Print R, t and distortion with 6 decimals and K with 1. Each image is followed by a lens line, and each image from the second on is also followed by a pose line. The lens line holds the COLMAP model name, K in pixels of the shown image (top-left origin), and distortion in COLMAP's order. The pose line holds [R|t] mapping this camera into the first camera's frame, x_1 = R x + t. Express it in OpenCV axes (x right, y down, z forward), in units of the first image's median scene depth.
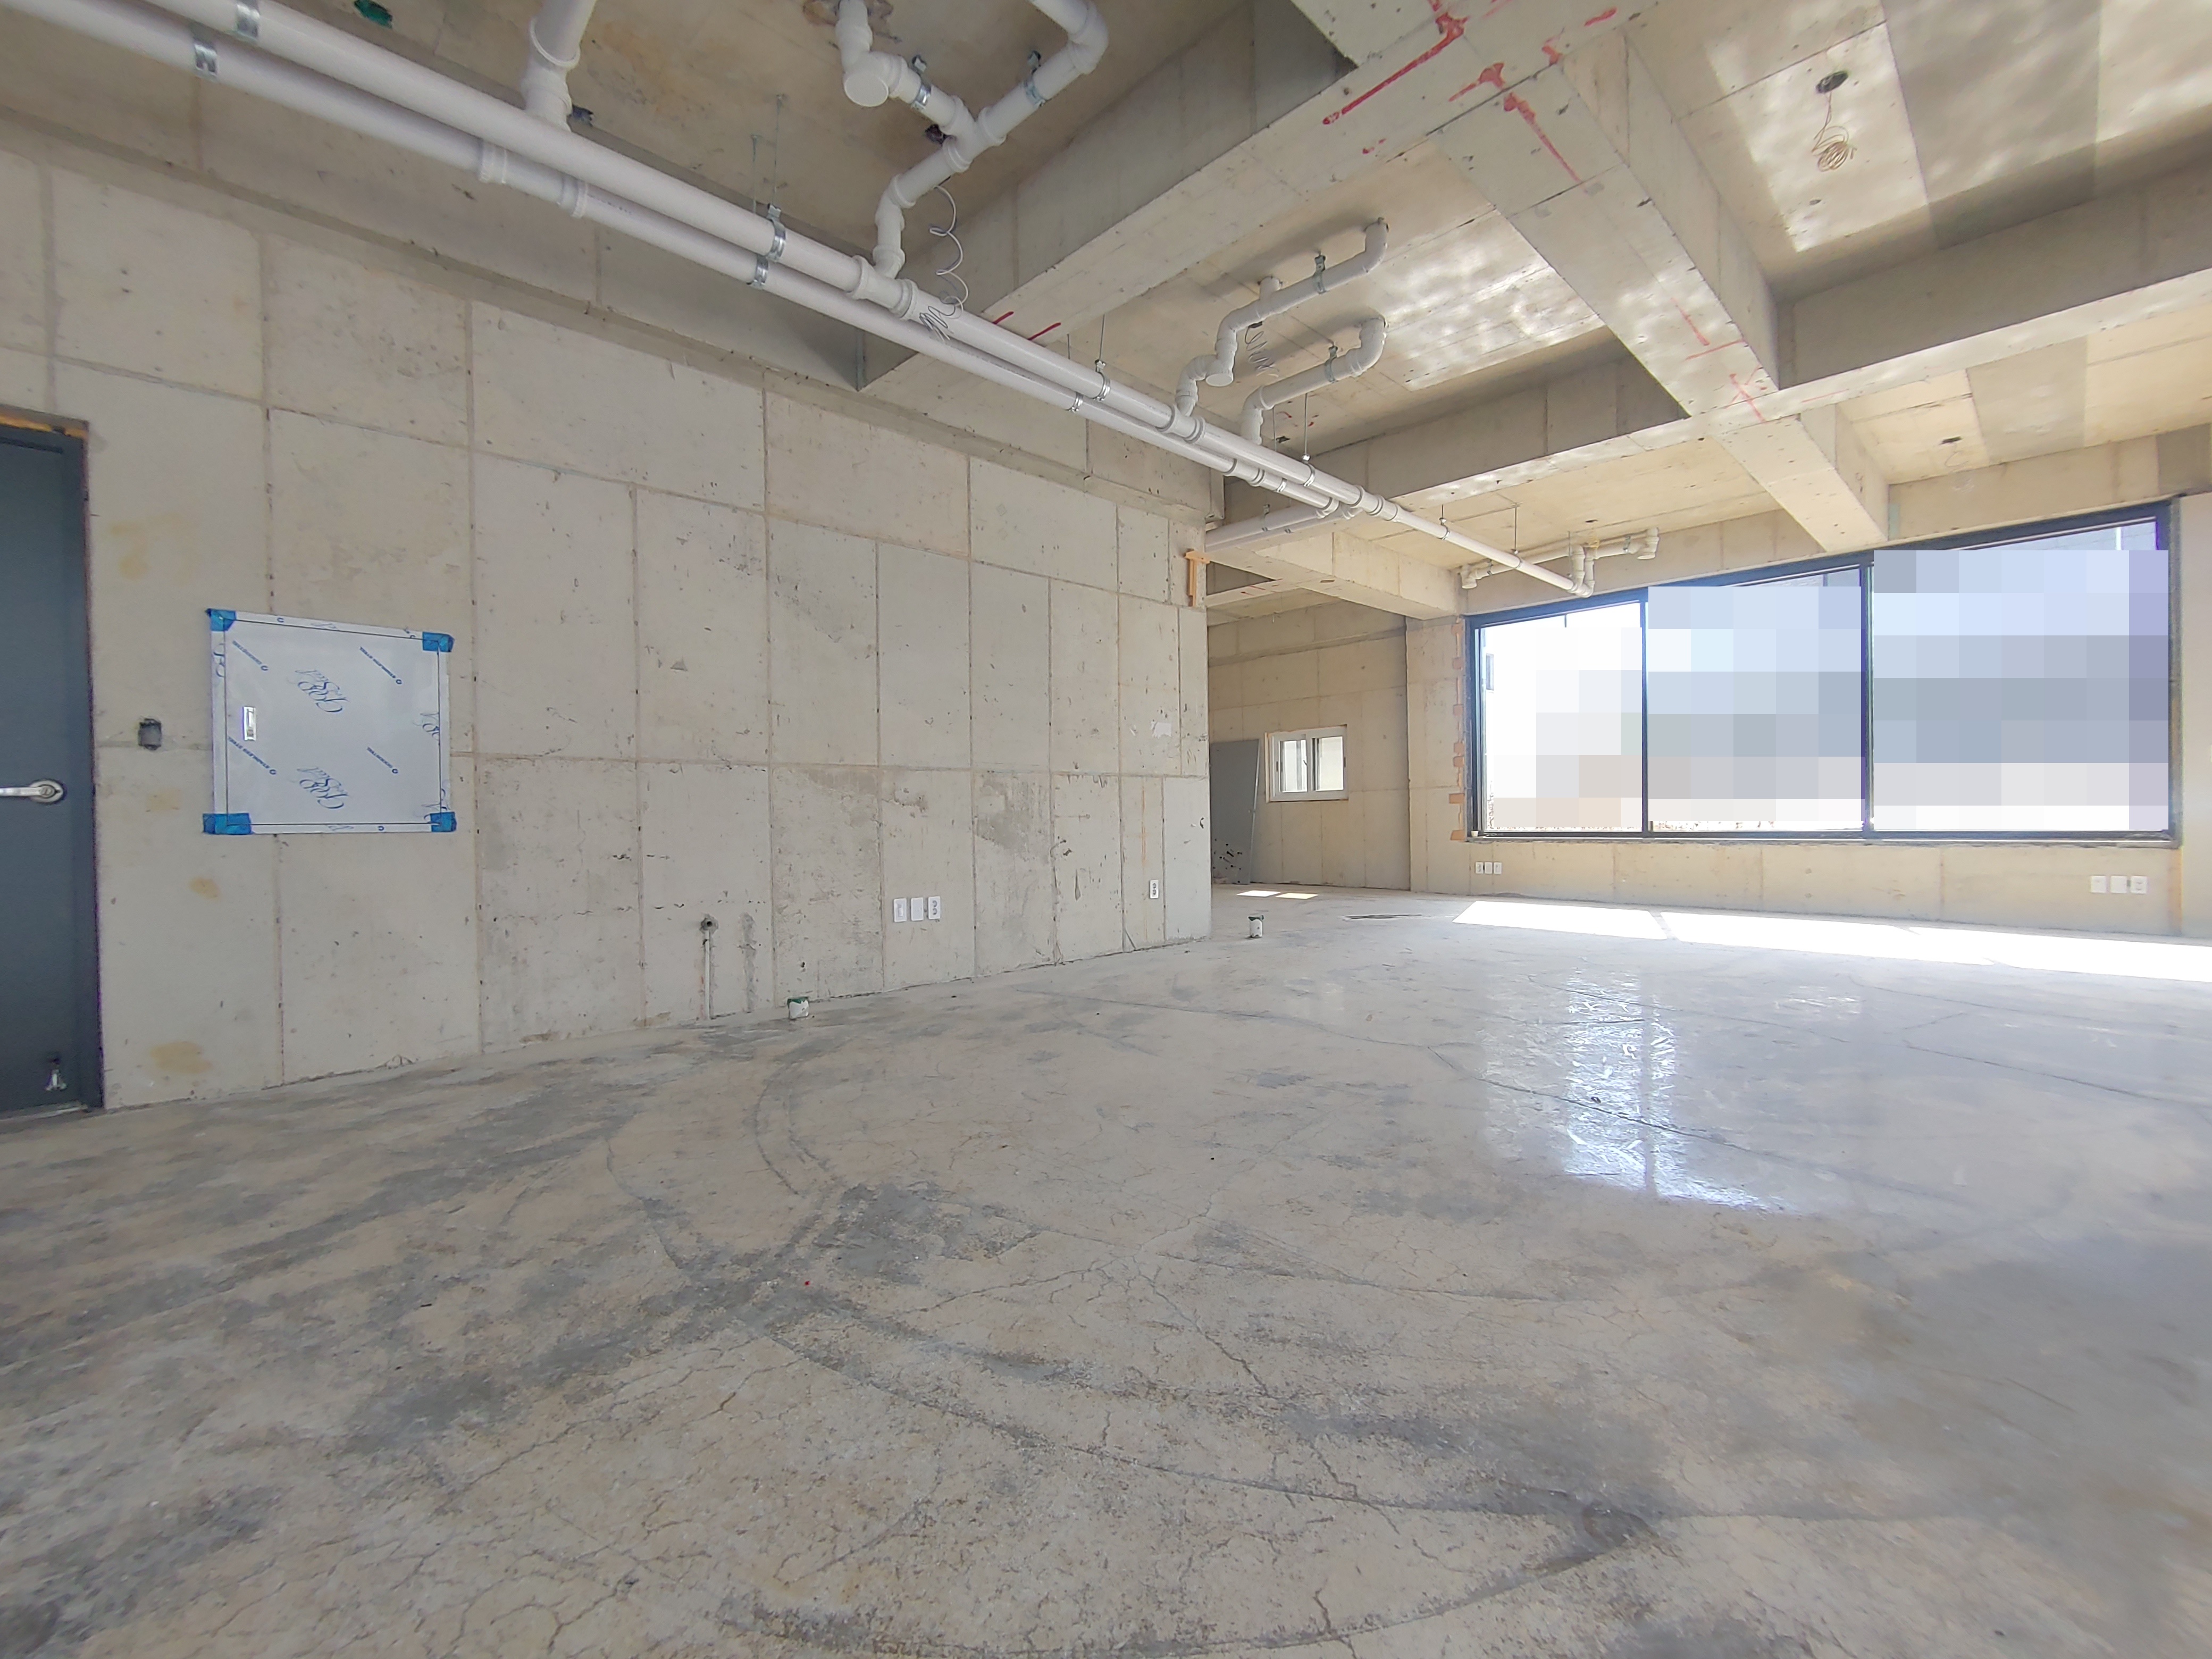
lens RADIAL K [[952.5, 0, 1108.5], [0, 952.5, 827.3], [0, 0, 1]] dist [0.004106, -0.000217]
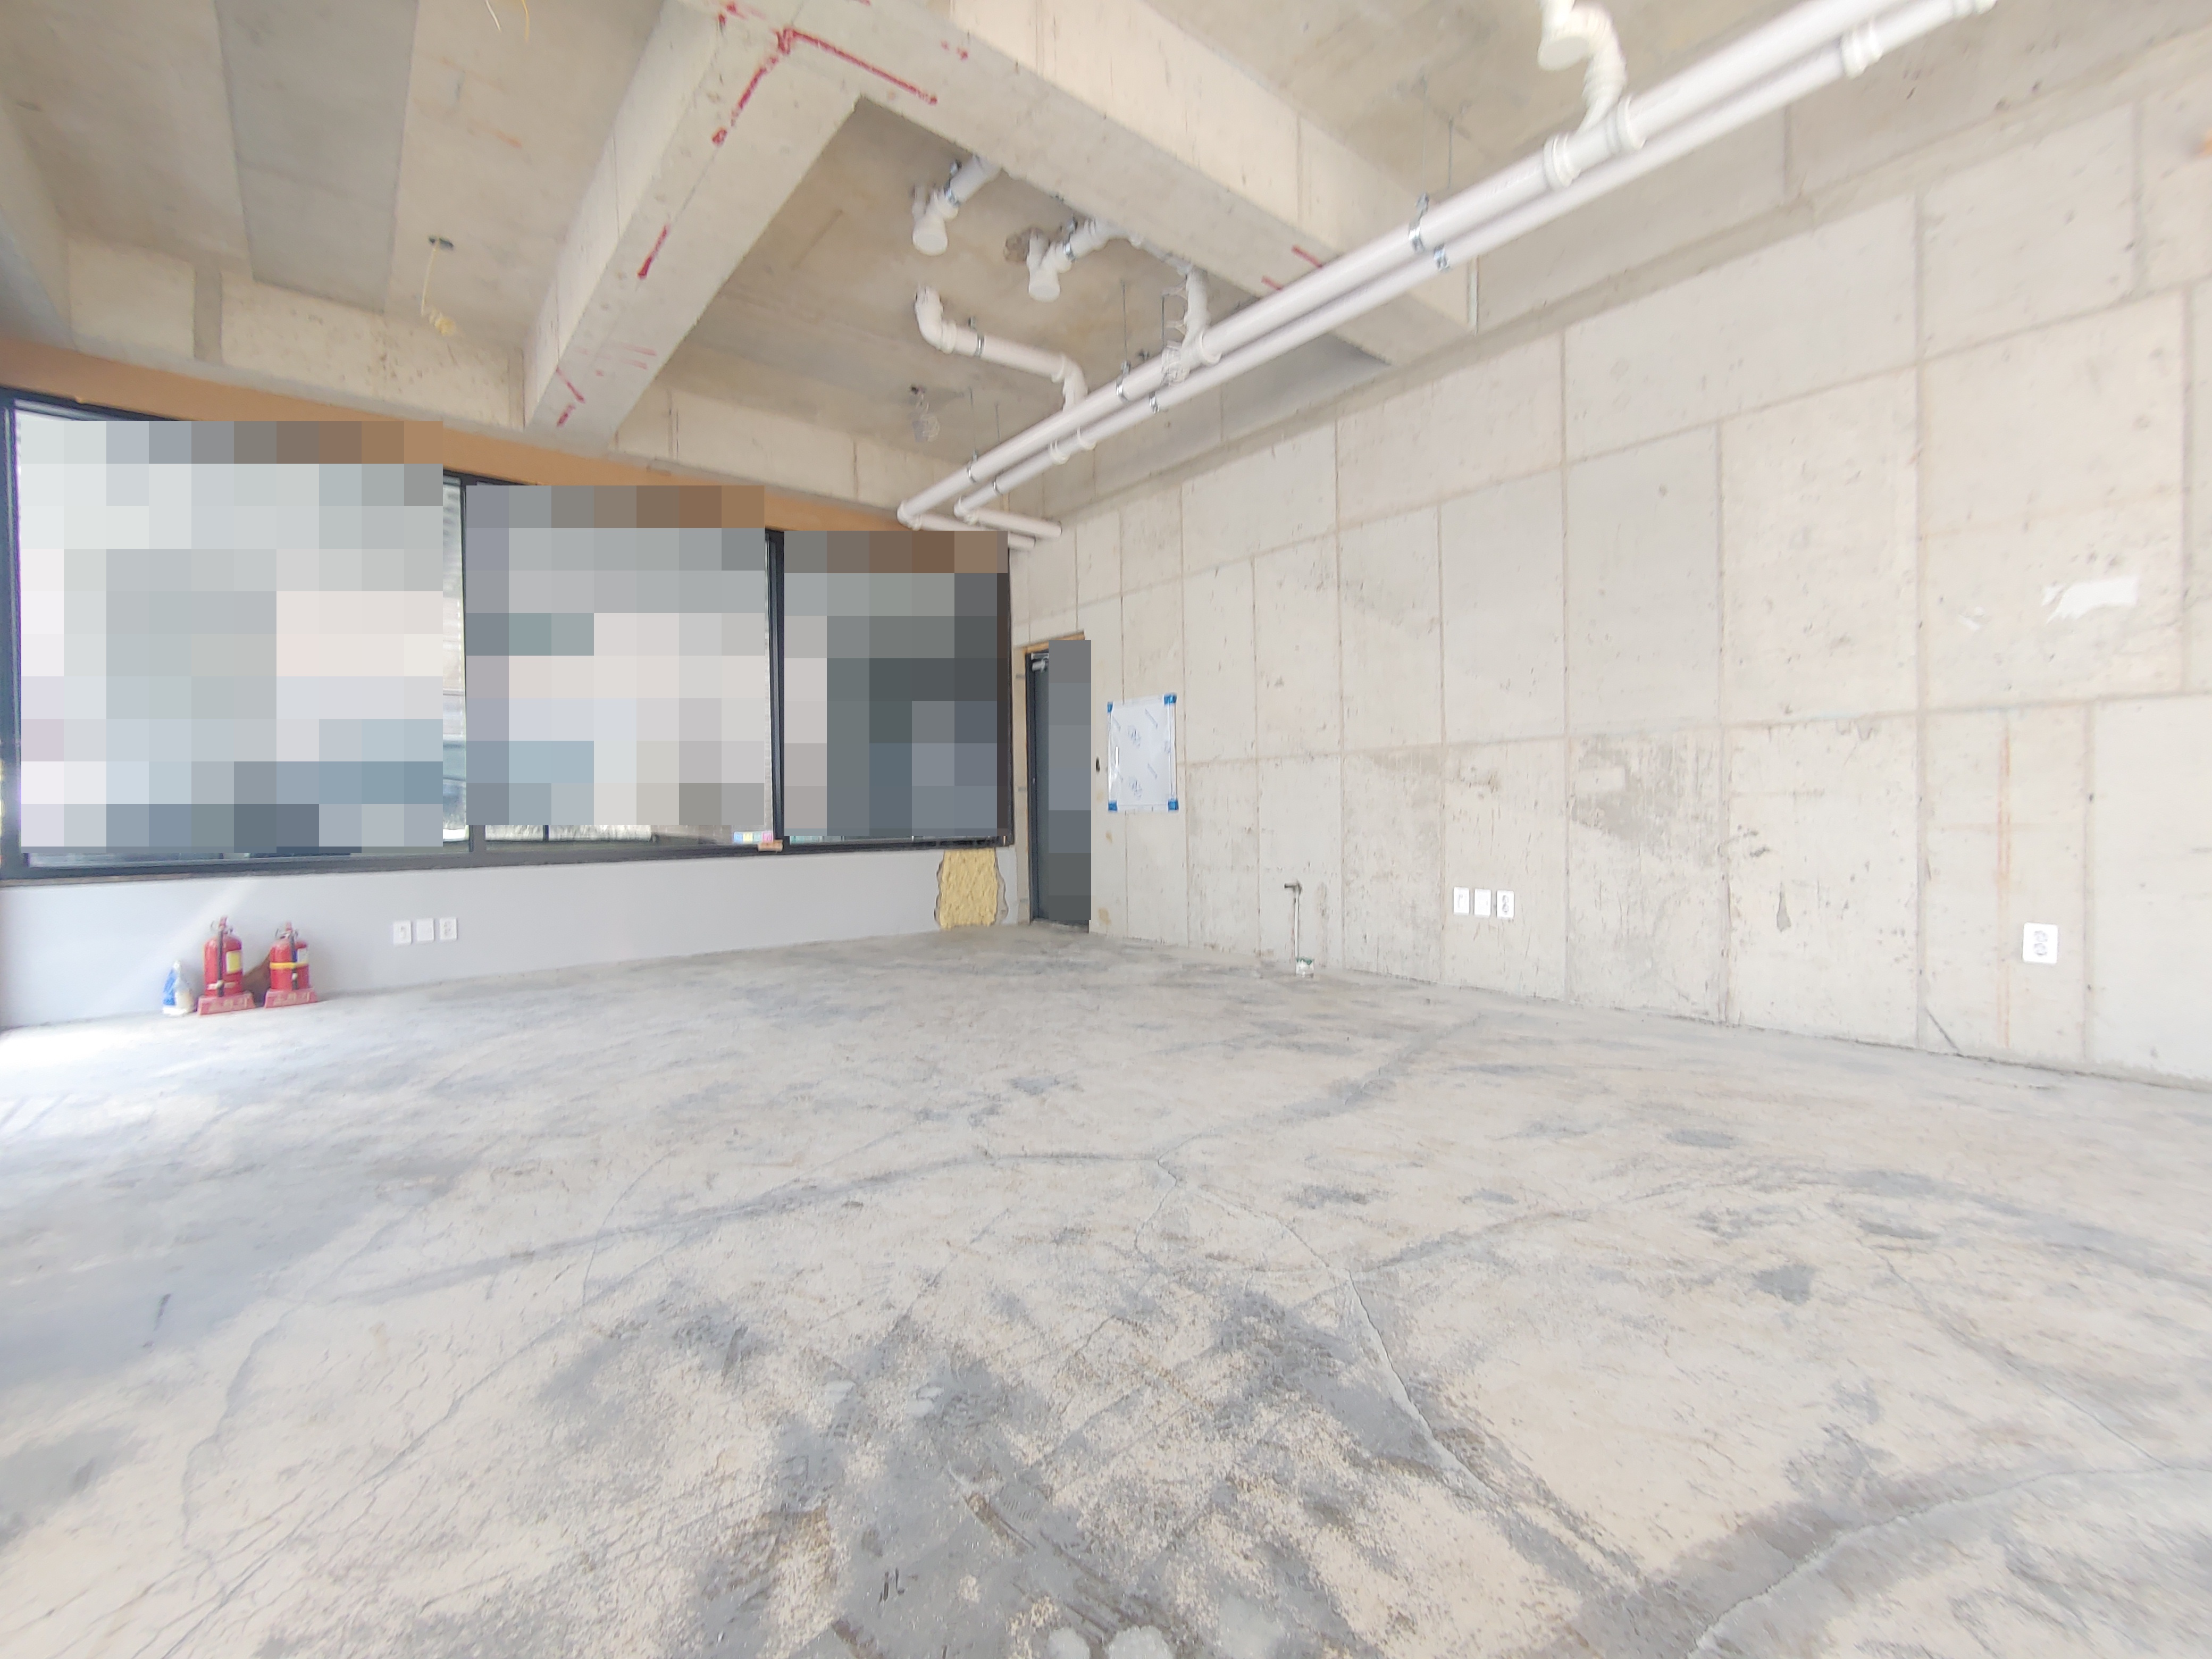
lens RADIAL K [[952.5, 0, 1100.7], [0, 952.5, 824.9], [0, 0, 1]] dist [0.004106, -0.000217]
pose [[-0.095210, 0.032769, -0.994918, 0.713052], [0.012124, 0.999422, 0.031757, -0.018832], [0.995383, -0.009039, -0.095552, 0.740212]]
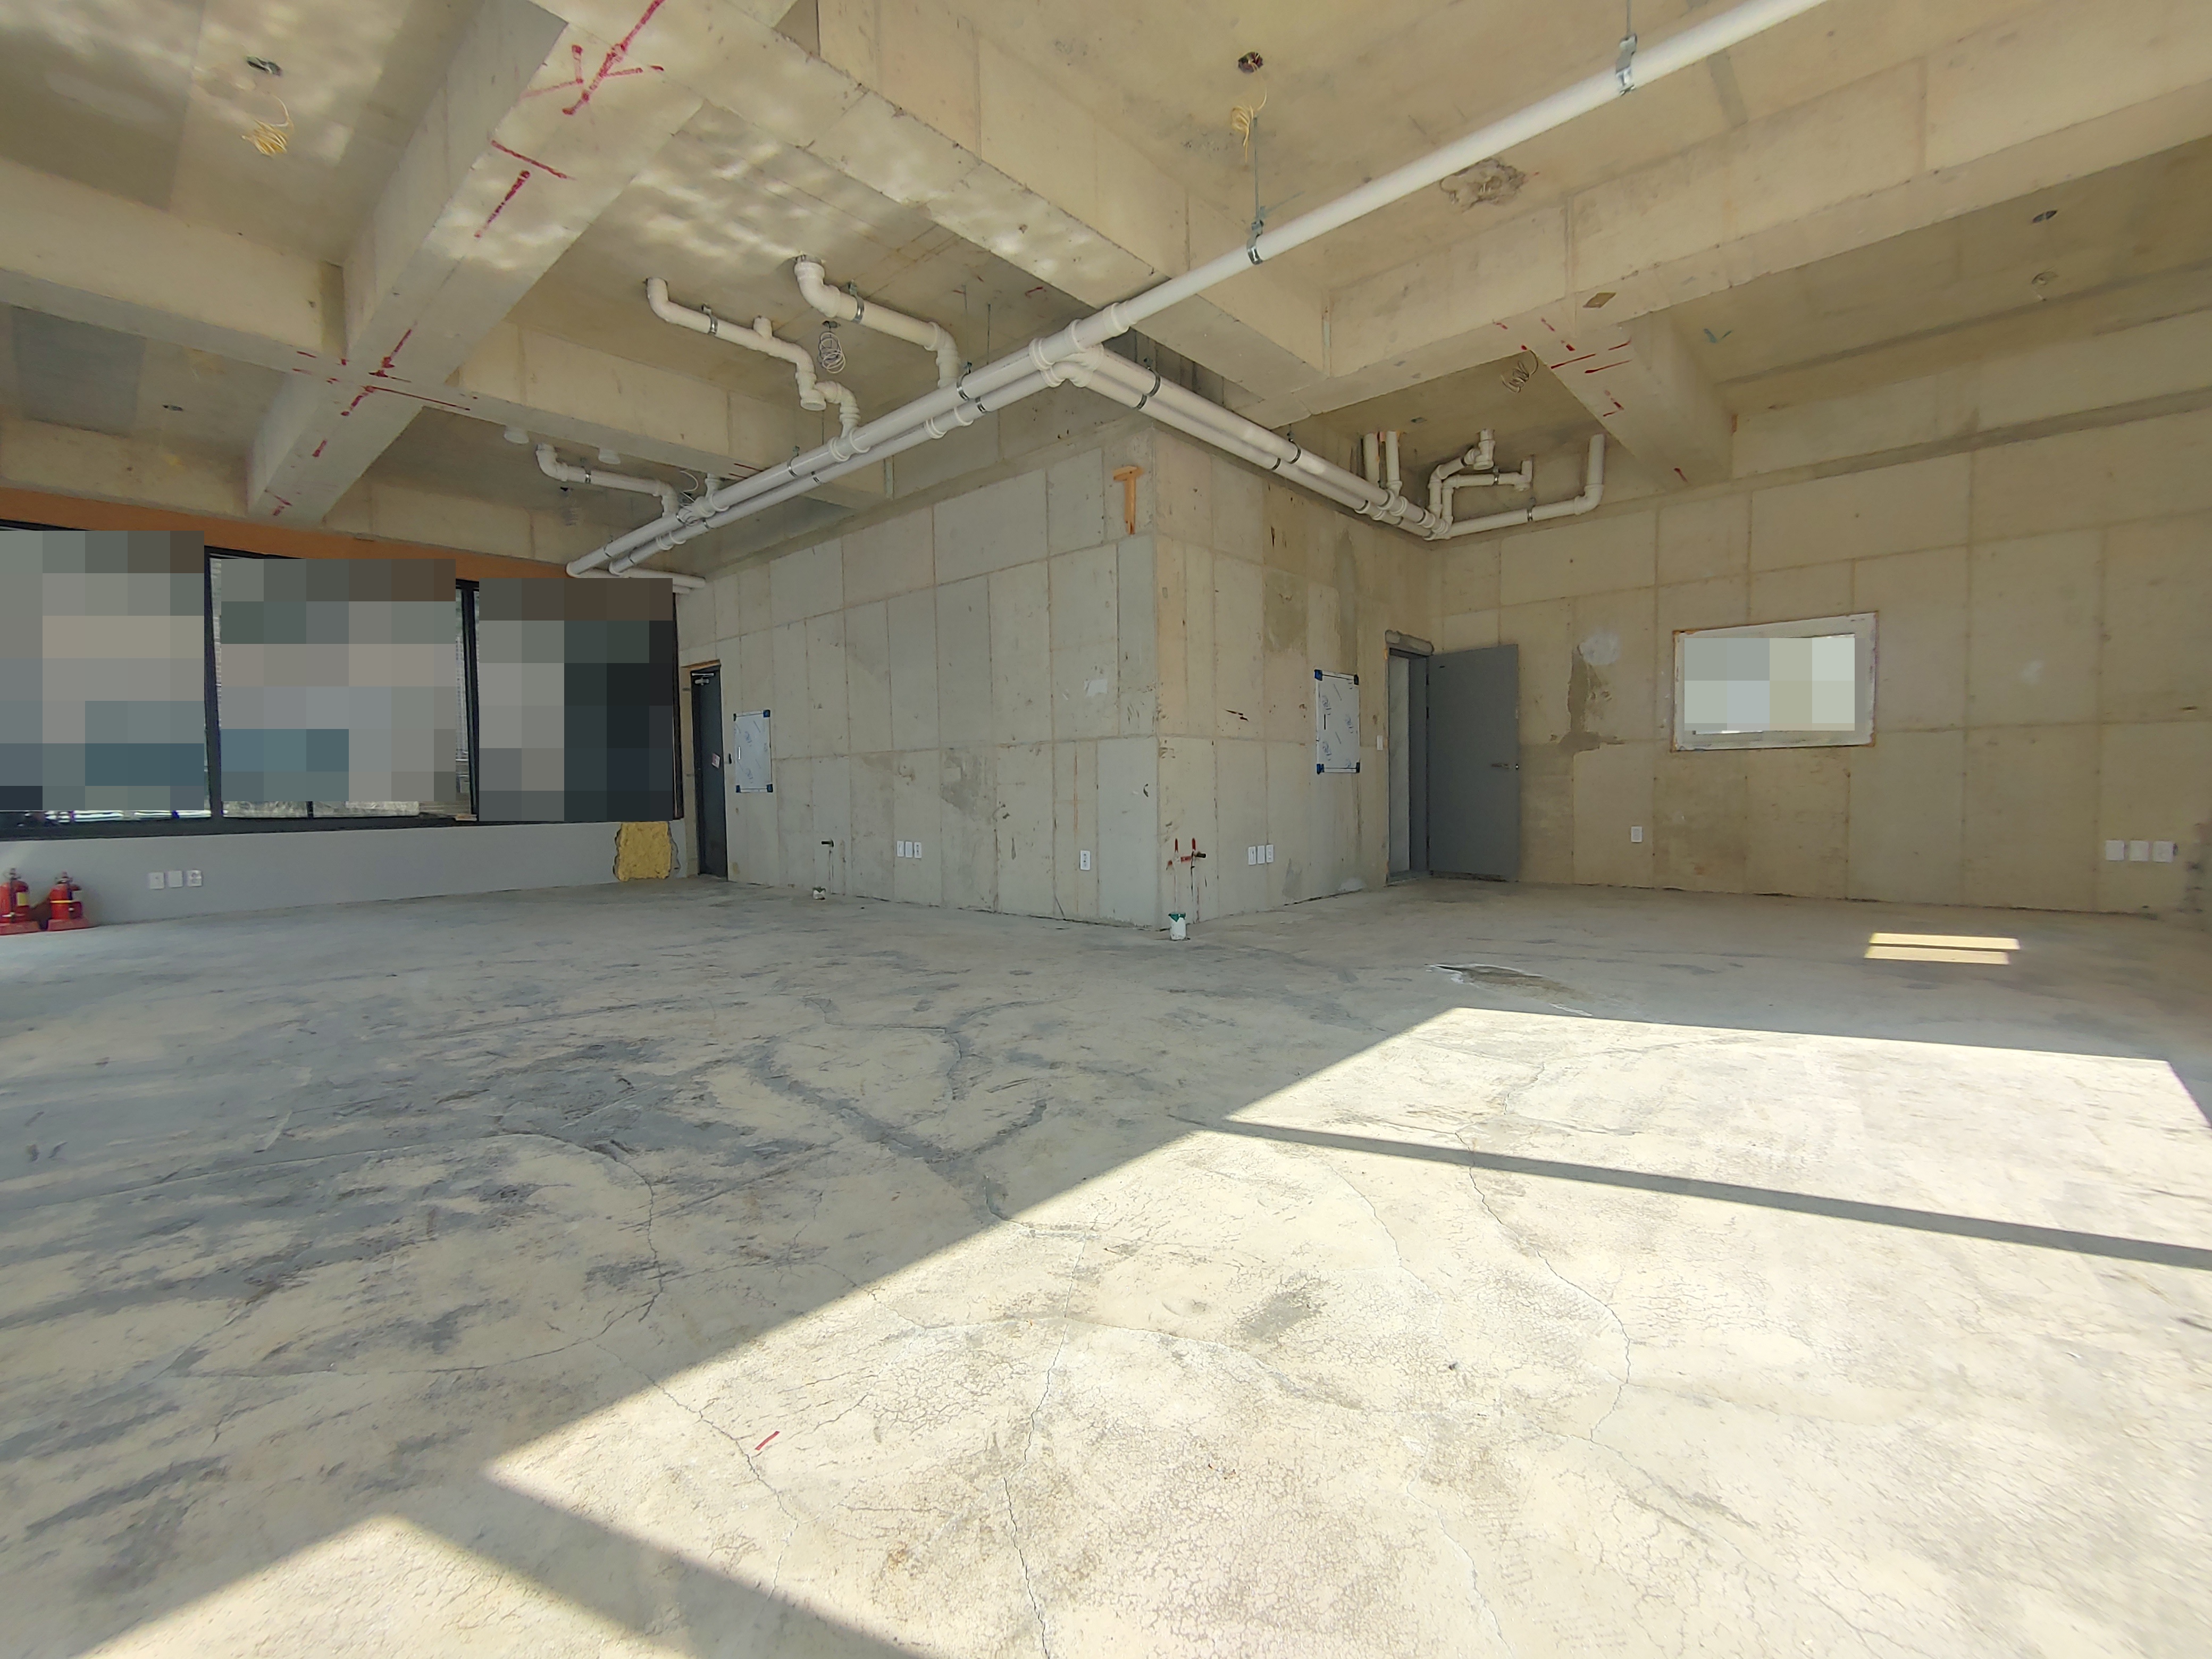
lens RADIAL K [[952.5, 0, 1105.4], [0, 952.5, 825.9], [0, 0, 1]] dist [0.004106, -0.000217]
pose [[0.047373, 0.057889, -0.997198, 1.251063], [0.010176, 0.998239, 0.058433, -0.030191], [0.998825, -0.012916, 0.046700, 1.240384]]
